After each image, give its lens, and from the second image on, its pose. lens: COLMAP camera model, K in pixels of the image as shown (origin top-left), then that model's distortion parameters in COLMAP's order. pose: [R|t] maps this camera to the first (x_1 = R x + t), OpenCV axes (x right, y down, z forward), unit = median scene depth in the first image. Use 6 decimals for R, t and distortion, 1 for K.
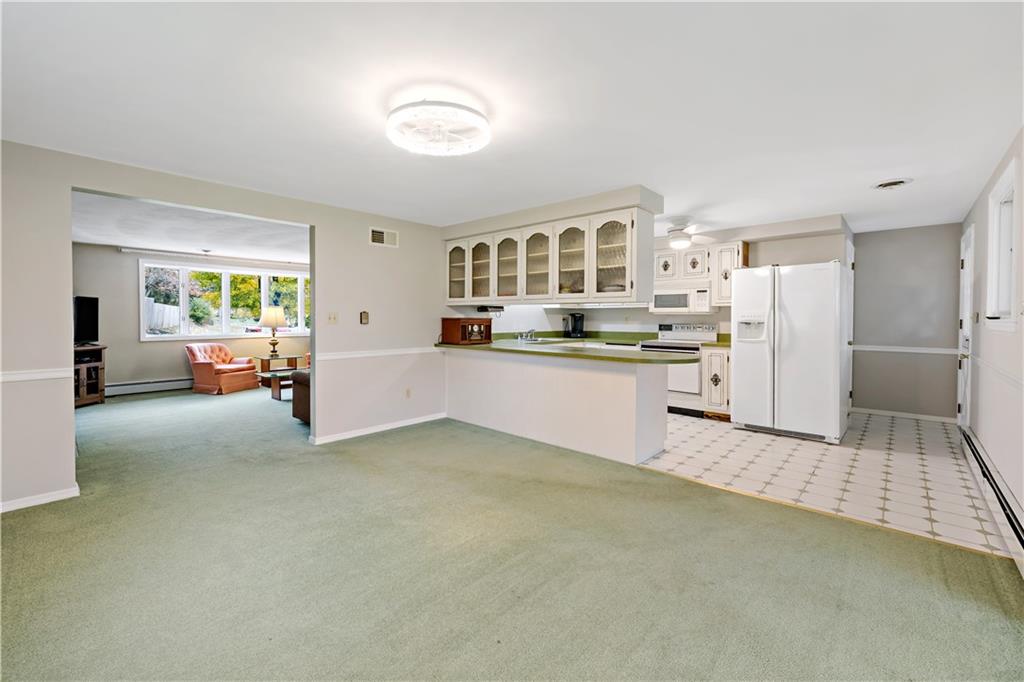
lens RADIAL K [[426.2, 0, 511.8], [0, 426.2, 325.8], [0, 0, 1]] dist [-0.004691, -0.000061]
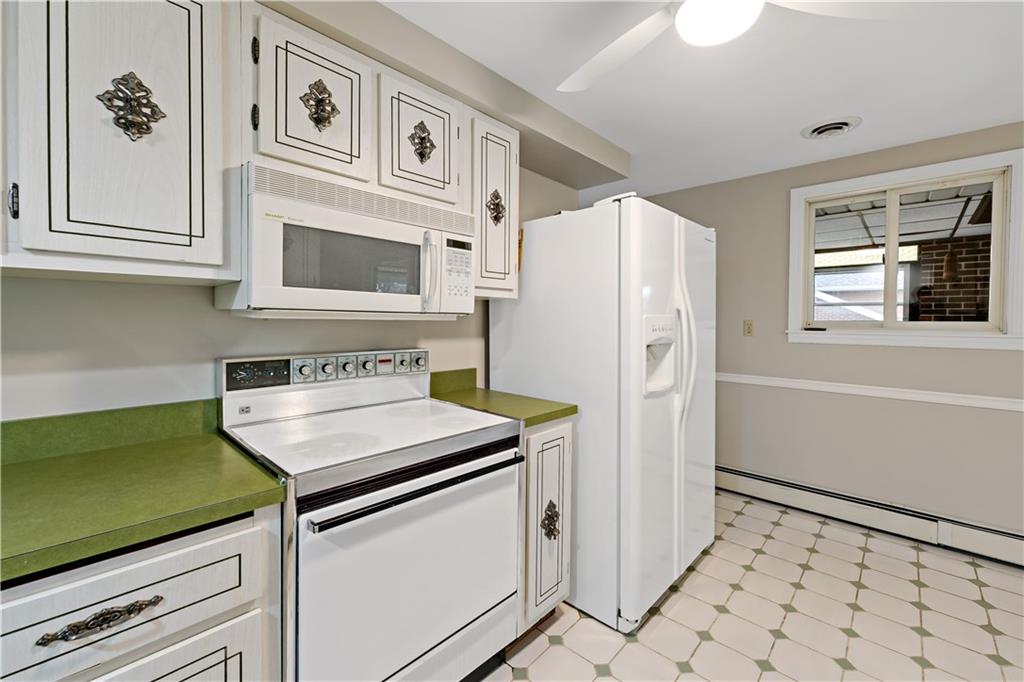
lens RADIAL K [[426.2, 0, 511.8], [0, 426.2, 325.8], [0, 0, 1]] dist [-0.004691, -0.000061]
pose [[0.004445, -0.014226, 0.999889, 0.148636], [0.015666, 0.999777, 0.014155, -0.027565], [-0.999867, 0.015601, 0.004667, 1.002156]]
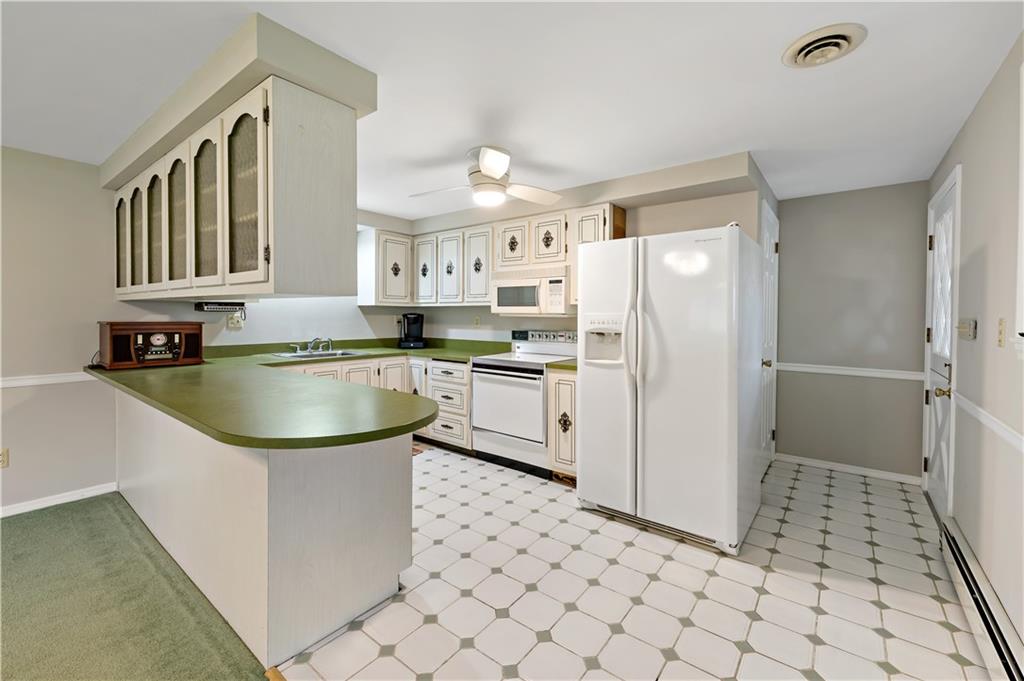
lens RADIAL K [[425.3, 0, 515.5], [0, 425.3, 320.9], [0, 0, 1]] dist [-0.001395, -0.000373]
pose [[0.996413, 0.004188, 0.084514, 0.344879], [-0.003831, 0.999983, -0.004379, -0.018852], [-0.084531, 0.004039, 0.996413, 0.373798]]
